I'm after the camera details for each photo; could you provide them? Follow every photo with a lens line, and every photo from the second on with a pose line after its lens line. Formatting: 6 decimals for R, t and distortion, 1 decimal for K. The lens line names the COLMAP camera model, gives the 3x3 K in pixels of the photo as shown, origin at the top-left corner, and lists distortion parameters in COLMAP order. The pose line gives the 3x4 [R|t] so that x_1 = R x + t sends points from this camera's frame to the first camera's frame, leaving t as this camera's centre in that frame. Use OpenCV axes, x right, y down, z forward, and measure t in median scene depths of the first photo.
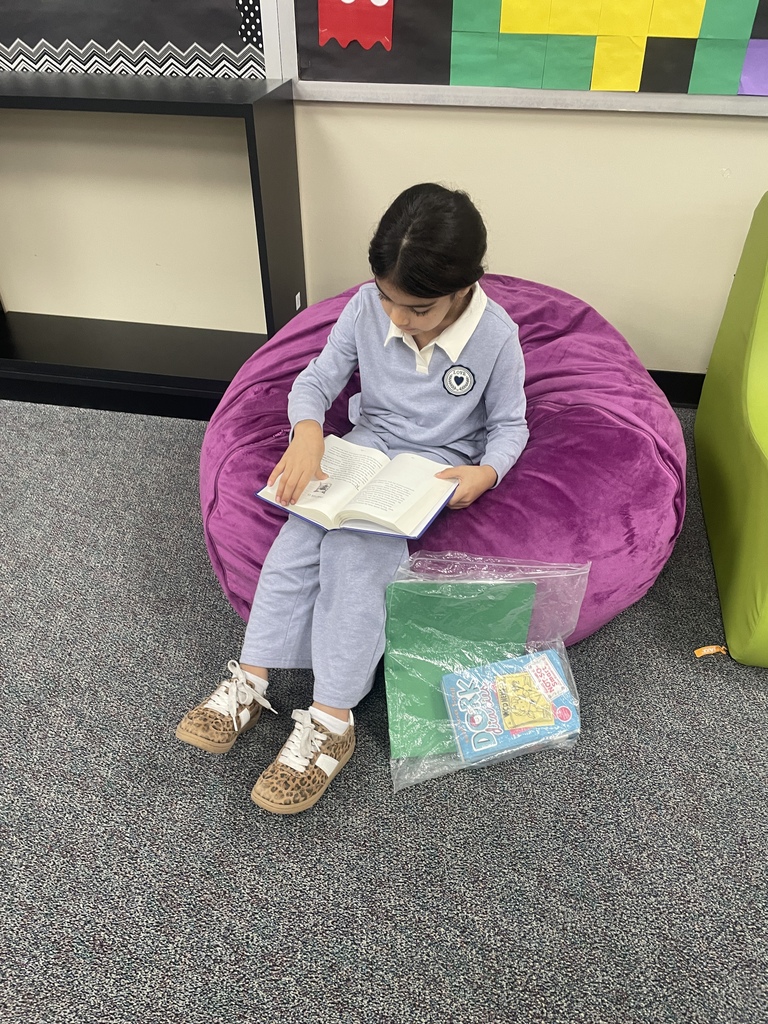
lens RADIAL K [[781.5, 0, 387.7], [0, 781.5, 511.3], [0, 0, 1]] dist [0.006495, -0.020001]
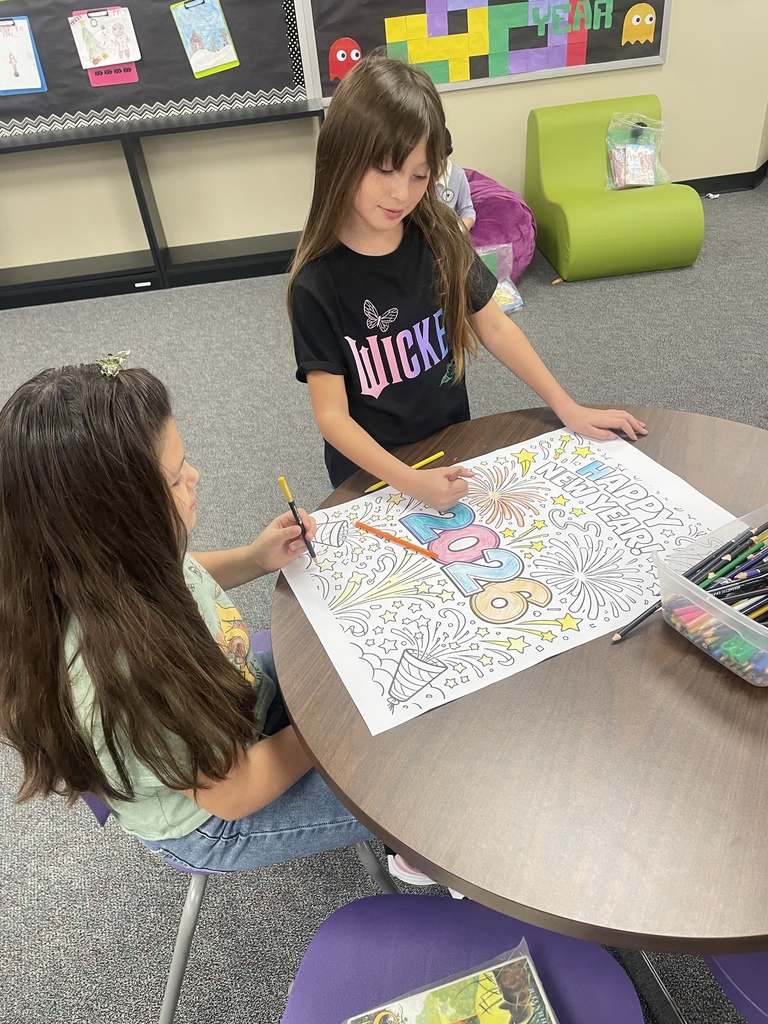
lens RADIAL K [[781.5, 0, 384.6], [0, 781.5, 516.0], [0, 0, 1]] dist [0.006495, -0.020001]
pose [[0.945801, -0.259543, 0.195188, -0.707413], [0.259300, 0.965412, 0.027256, 0.587450], [-0.195511, 0.024834, 0.980387, -1.198479]]
